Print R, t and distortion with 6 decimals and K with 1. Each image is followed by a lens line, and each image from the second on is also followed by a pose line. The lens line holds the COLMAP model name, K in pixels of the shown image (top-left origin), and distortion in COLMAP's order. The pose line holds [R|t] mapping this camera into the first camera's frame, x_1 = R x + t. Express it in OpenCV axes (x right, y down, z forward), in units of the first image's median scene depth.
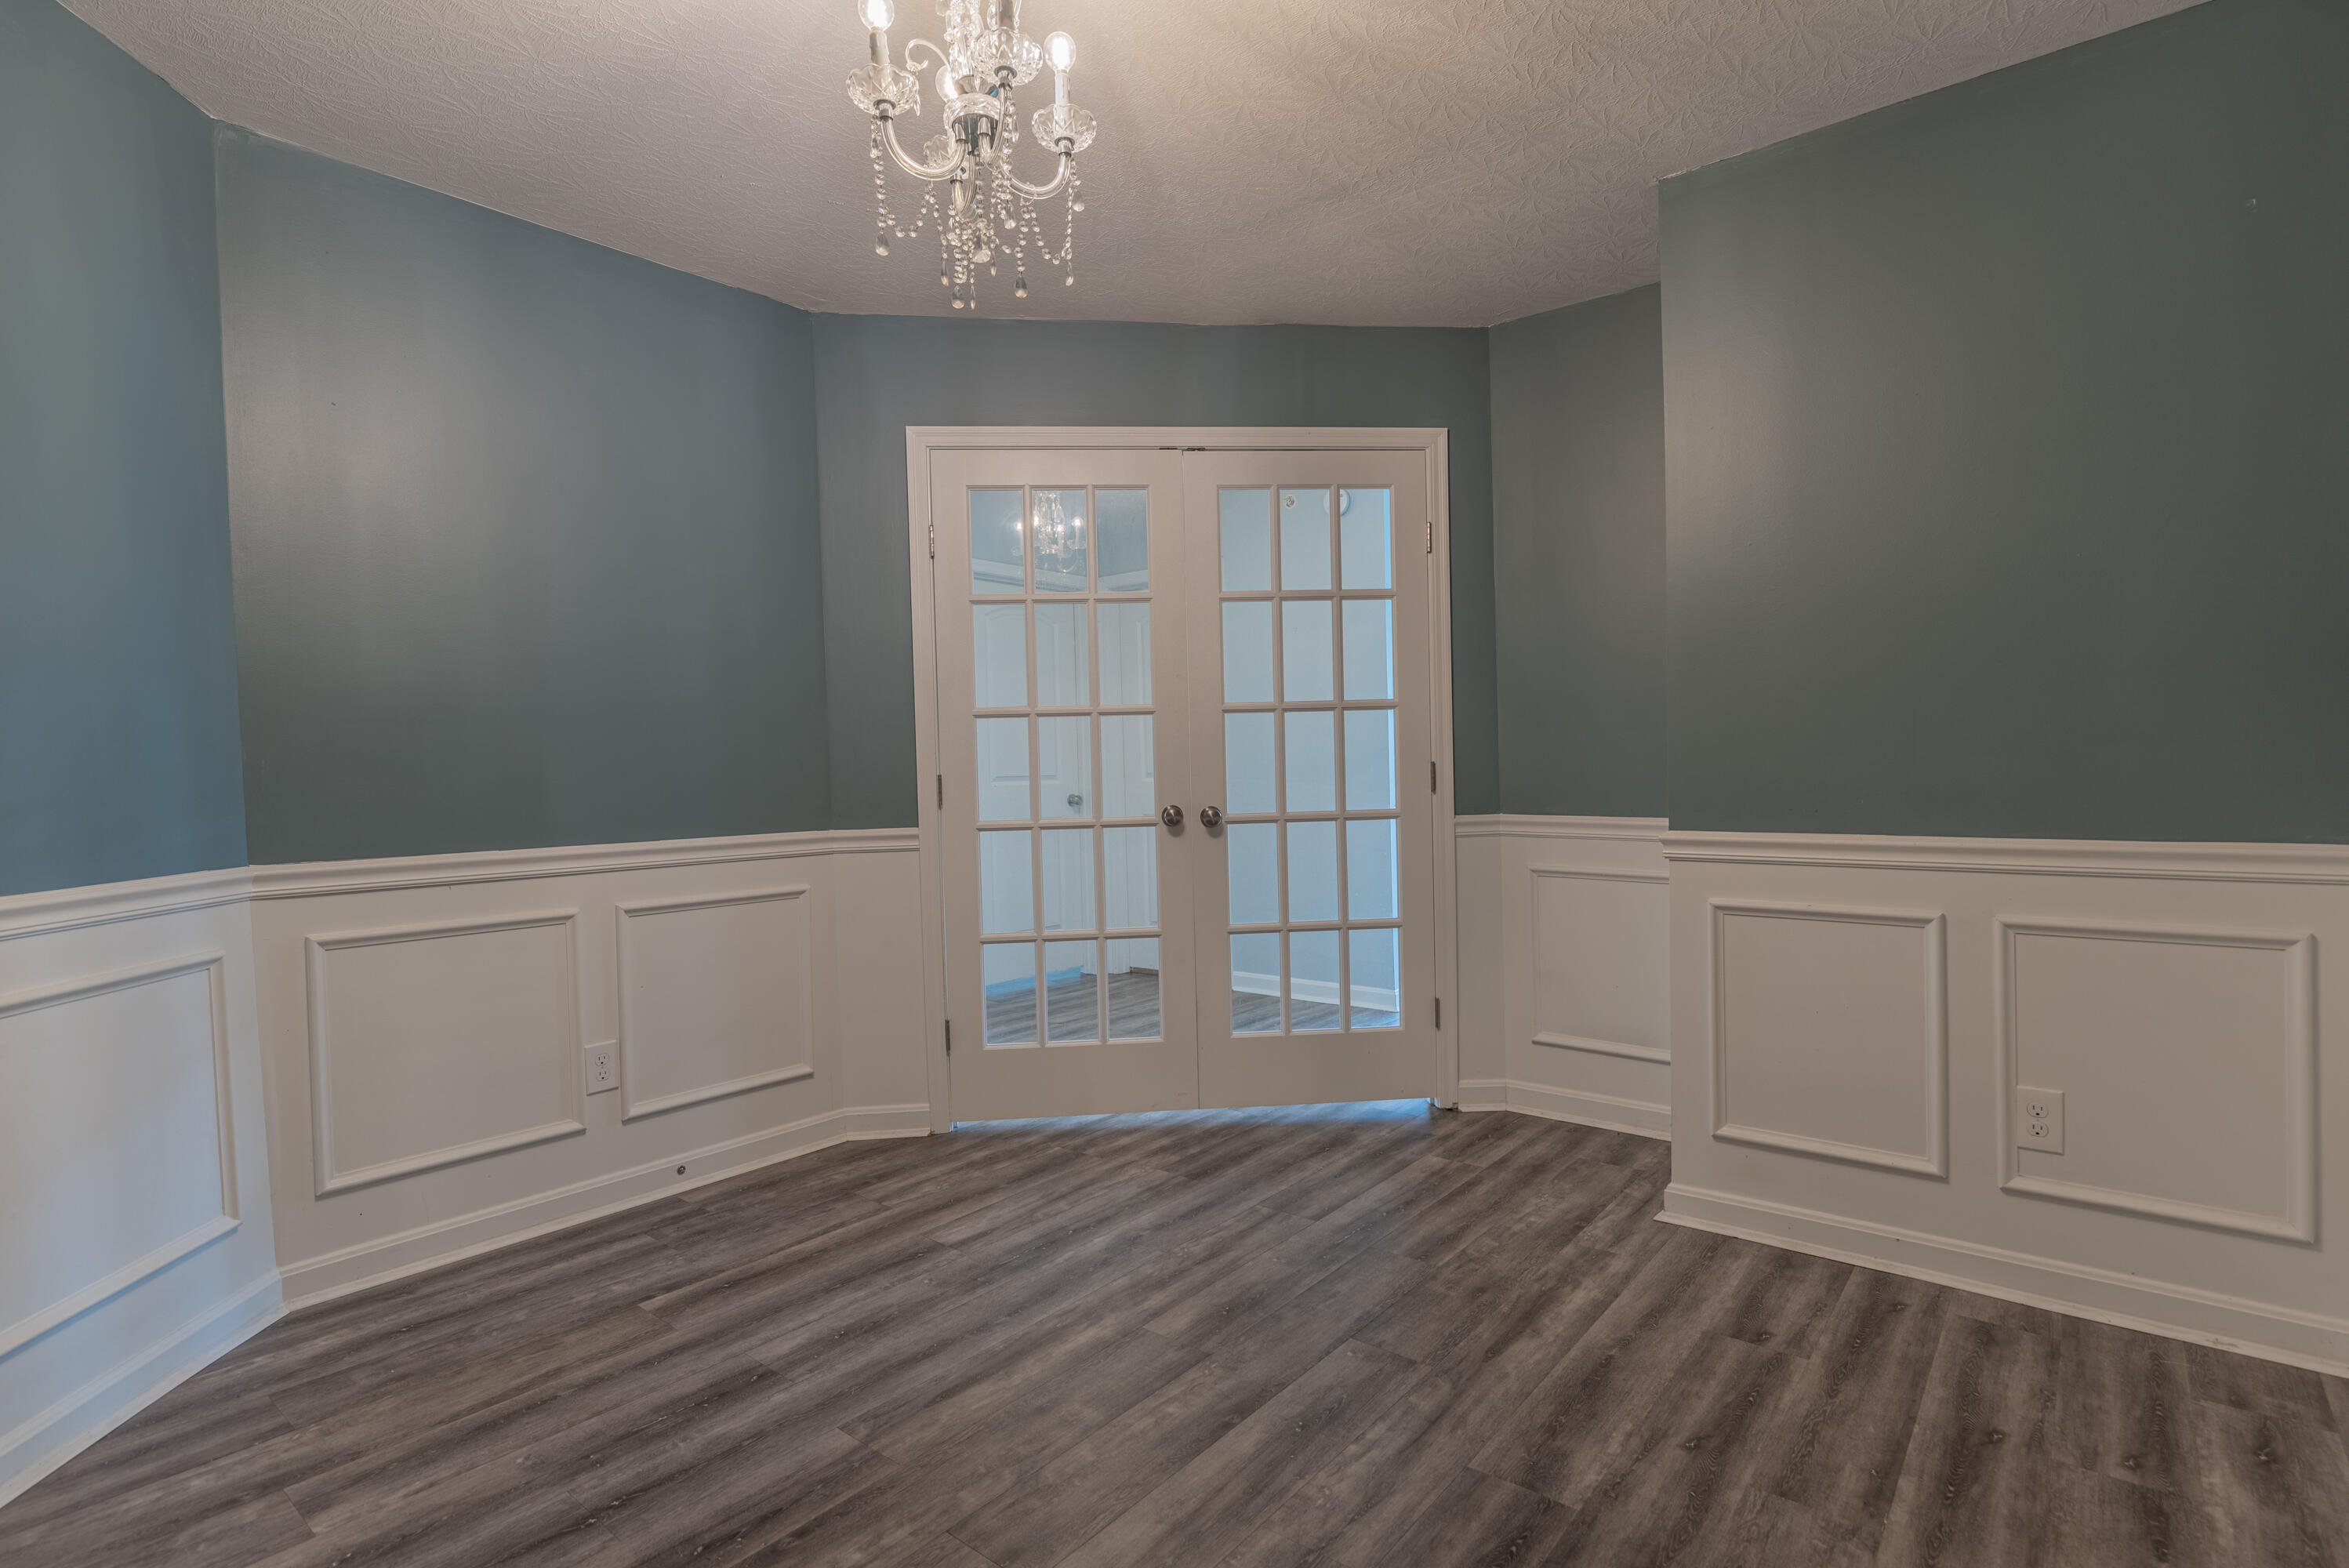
lens RADIAL K [[1176.1, 0, 1174.5], [0, 1176.1, 784.0], [0, 0, 1]] dist [-0.003009, -0.000212]
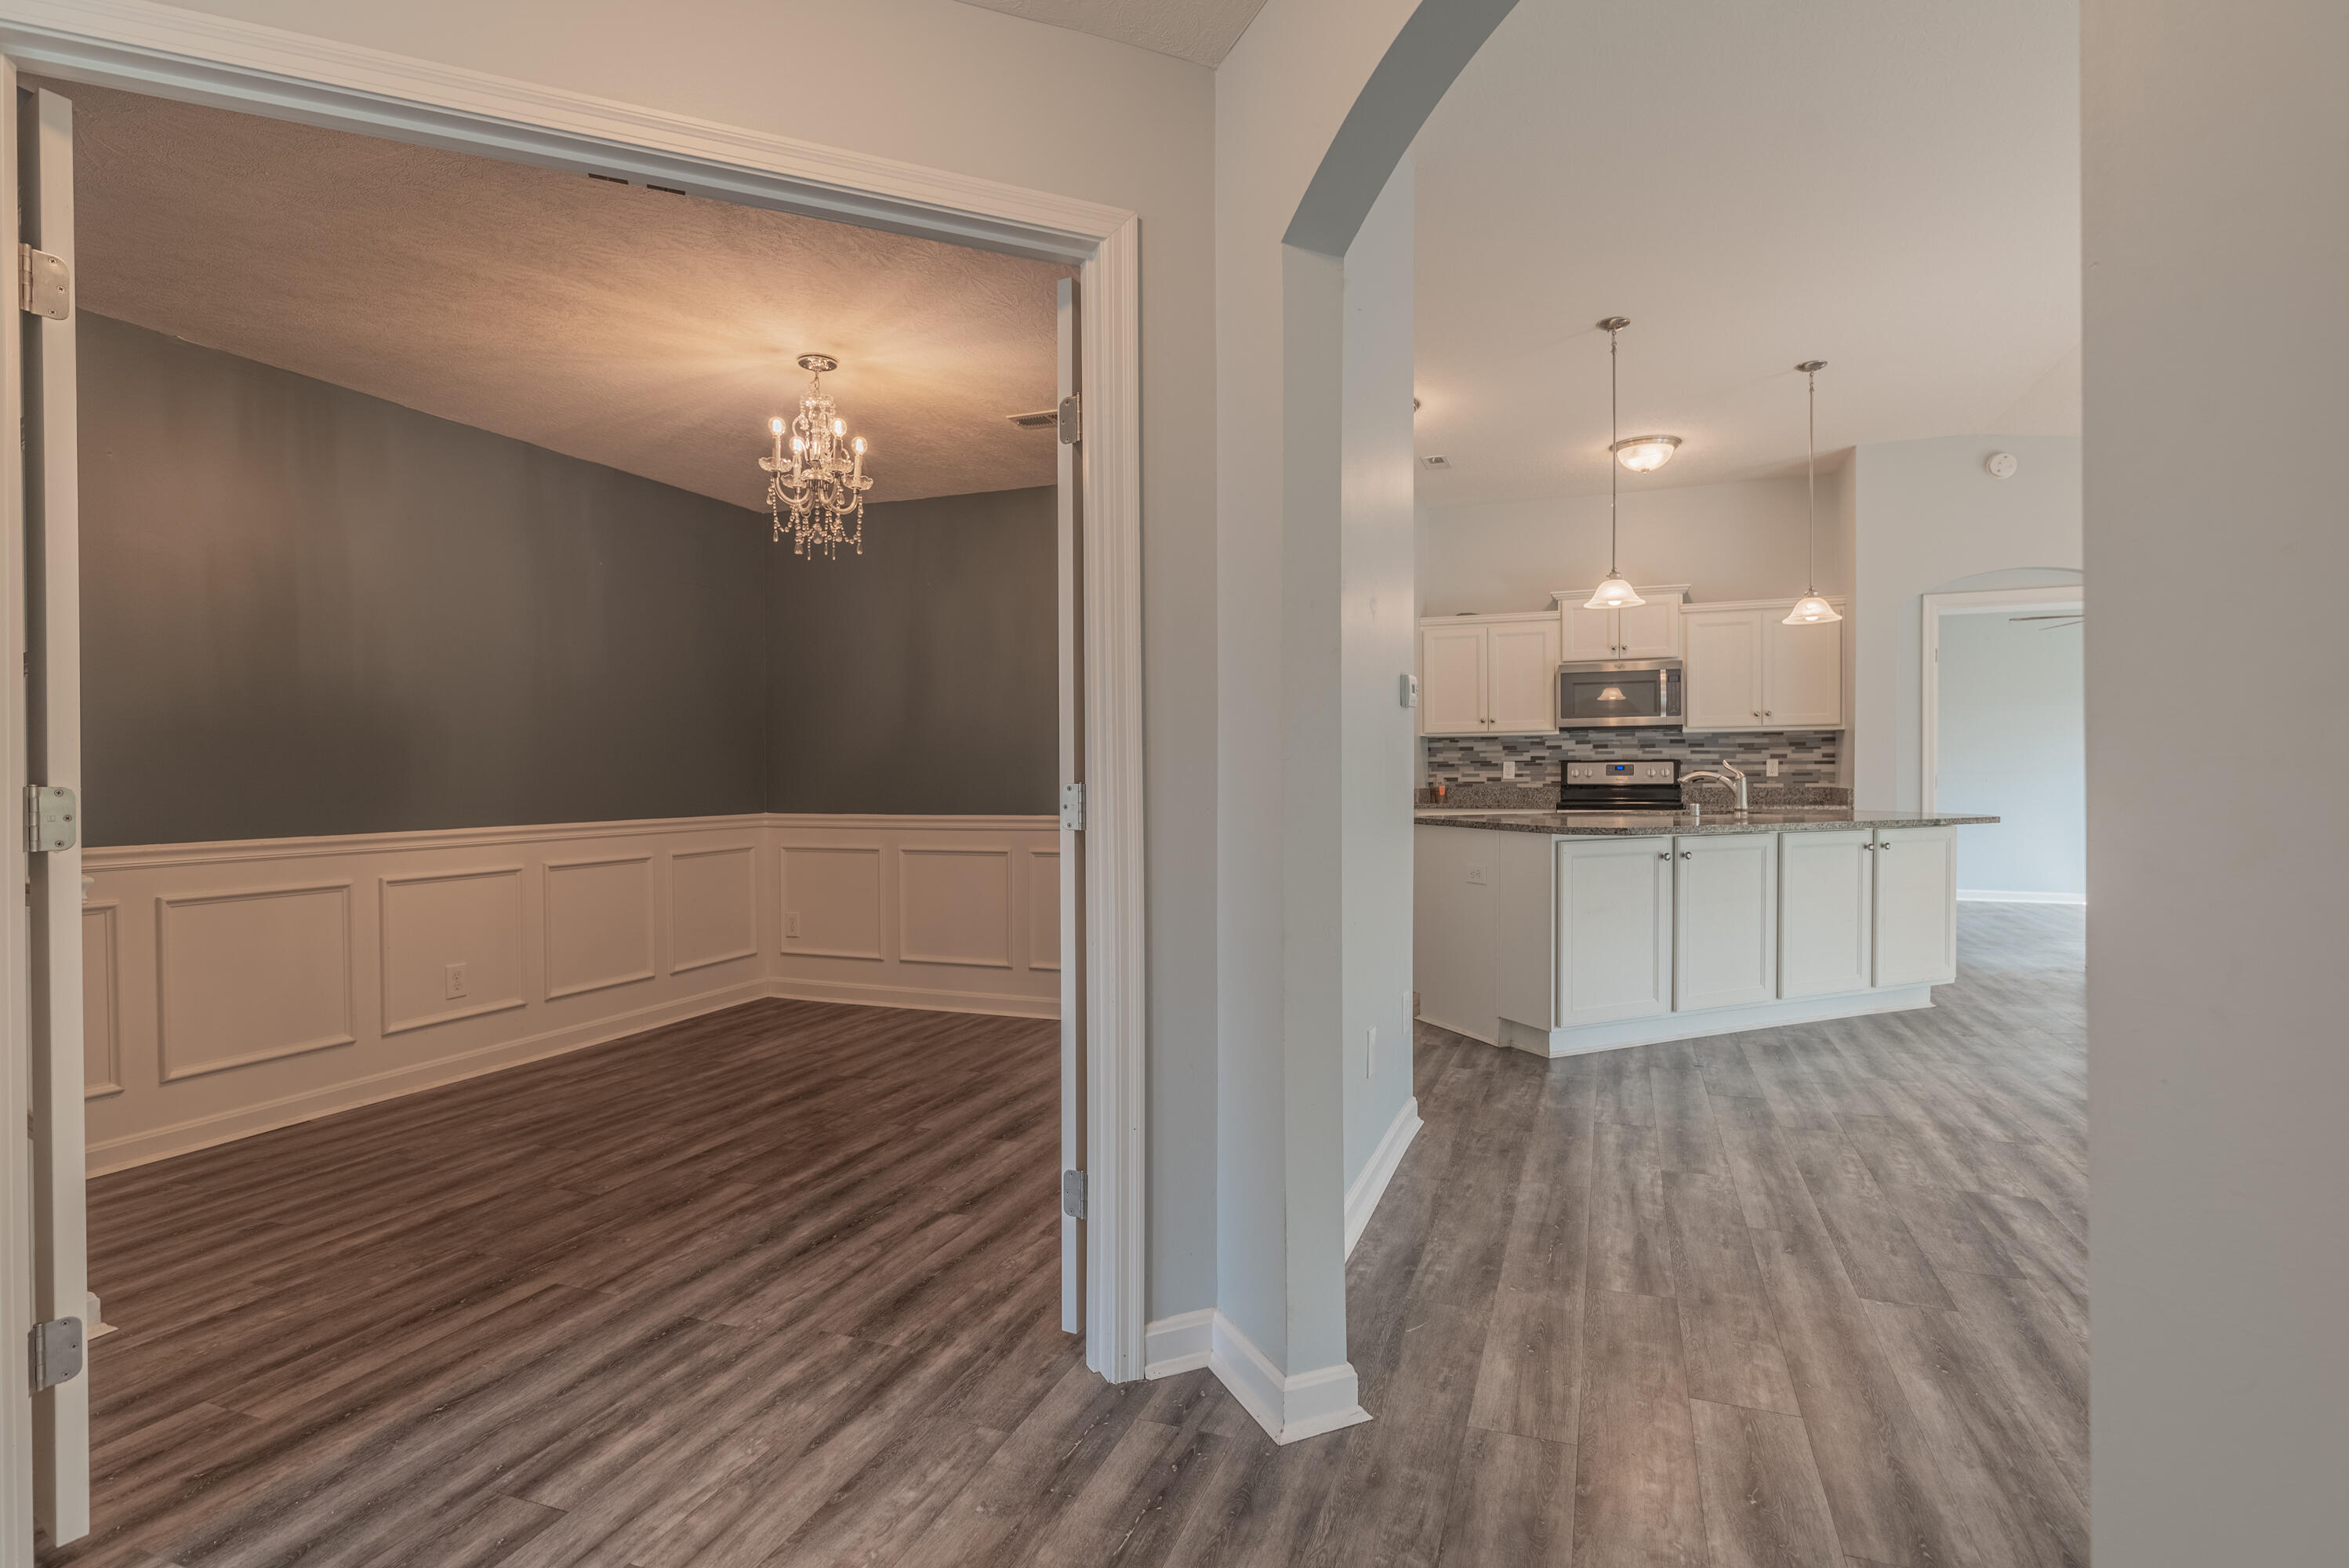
lens RADIAL K [[1176.1, 0, 1174.5], [0, 1176.1, 784.0], [0, 0, 1]] dist [-0.003009, -0.000212]
pose [[-0.950511, 0.029383, -0.309300, -0.076291], [0.022266, 0.999400, 0.026514, -0.031072], [0.309893, 0.018315, -0.950595, 2.393652]]
